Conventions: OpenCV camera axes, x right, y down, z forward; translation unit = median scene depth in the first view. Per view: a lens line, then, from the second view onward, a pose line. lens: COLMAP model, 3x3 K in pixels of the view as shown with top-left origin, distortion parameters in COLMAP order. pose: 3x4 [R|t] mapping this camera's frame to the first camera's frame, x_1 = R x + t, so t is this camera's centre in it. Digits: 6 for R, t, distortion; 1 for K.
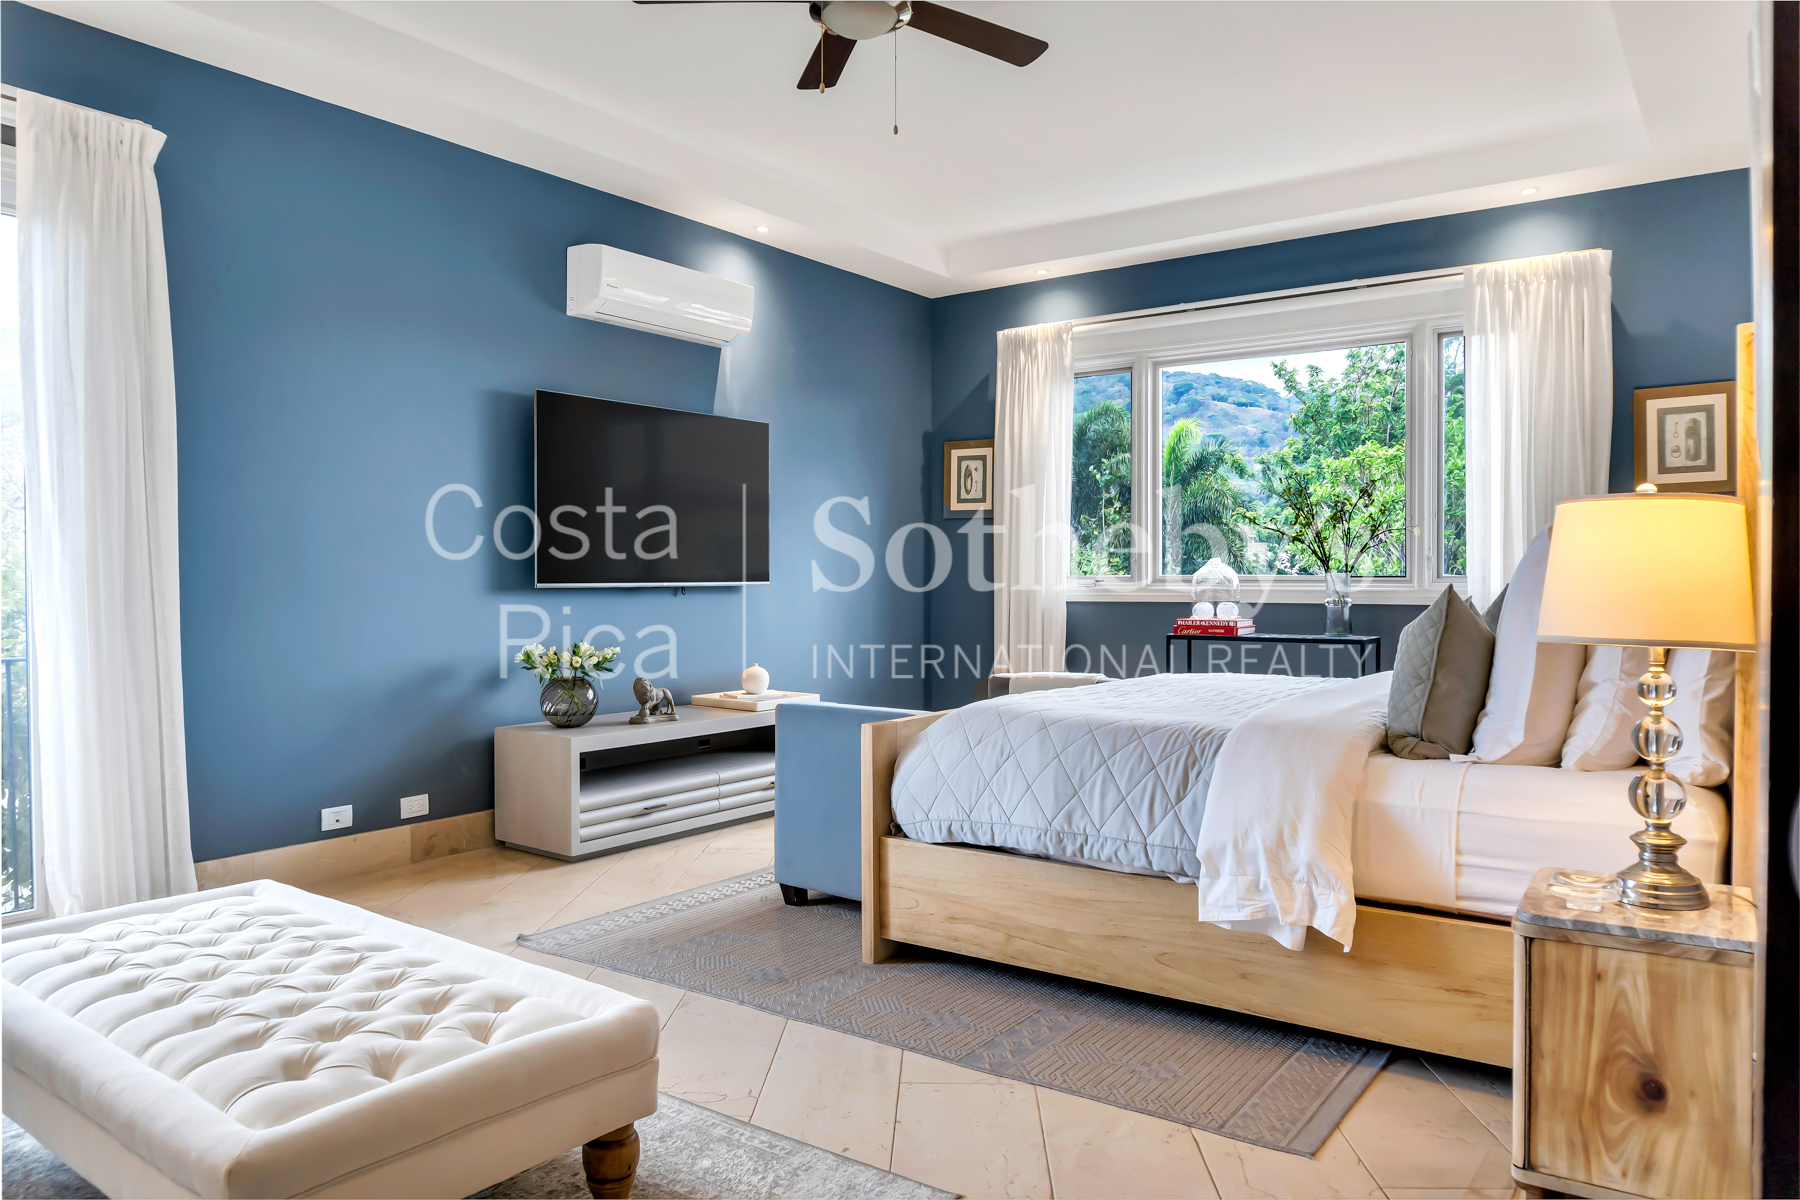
lens RADIAL K [[1205.6, 0, 892.7], [0, 1205.6, 596.5], [0, 0, 1]] dist [-0.027953, 0.002434]
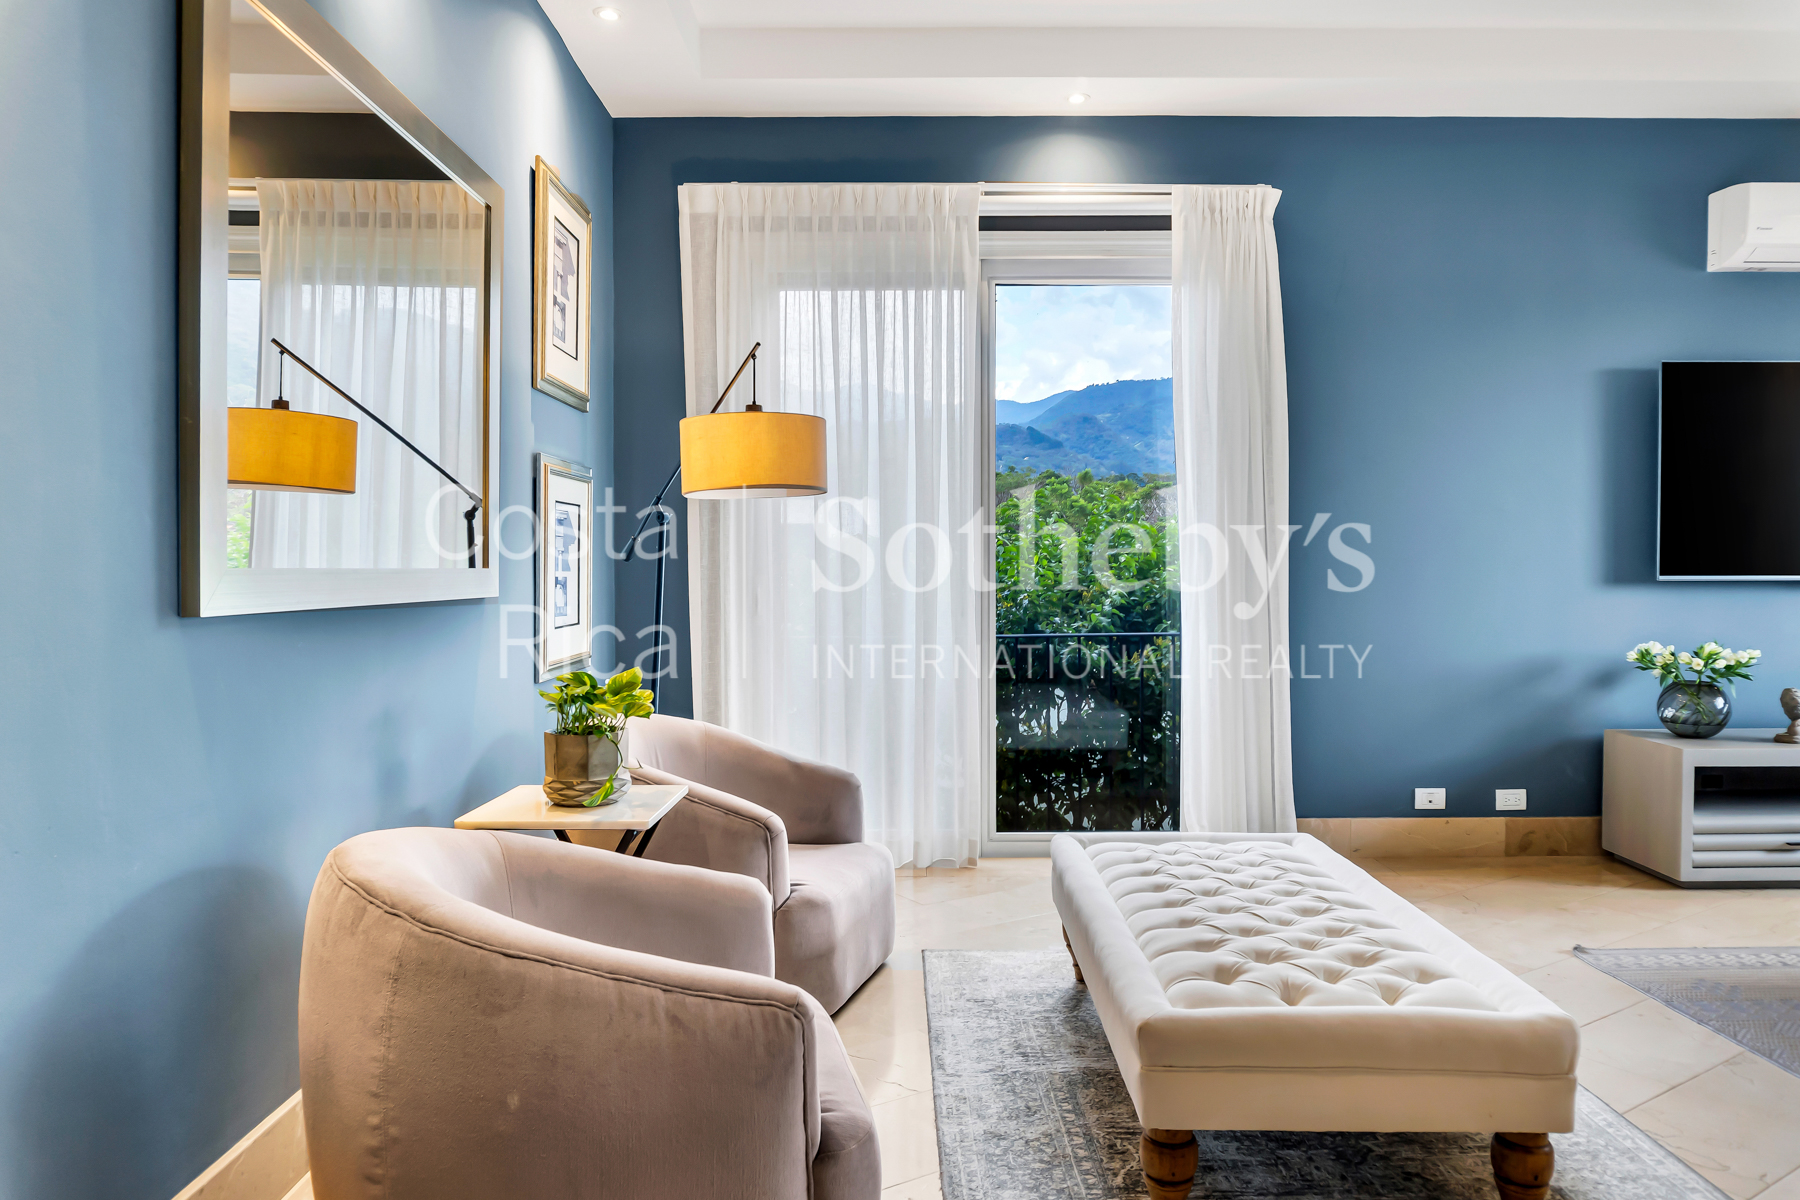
lens RADIAL K [[1205.6, 0, 887.7], [0, 1205.6, 594.4], [0, 0, 1]] dist [-0.027953, 0.002434]
pose [[0.577010, 0.015422, -0.816592, 0.138345], [-0.011493, 0.999876, 0.010762, 0.000221], [0.816656, 0.003175, 0.577115, 0.007310]]
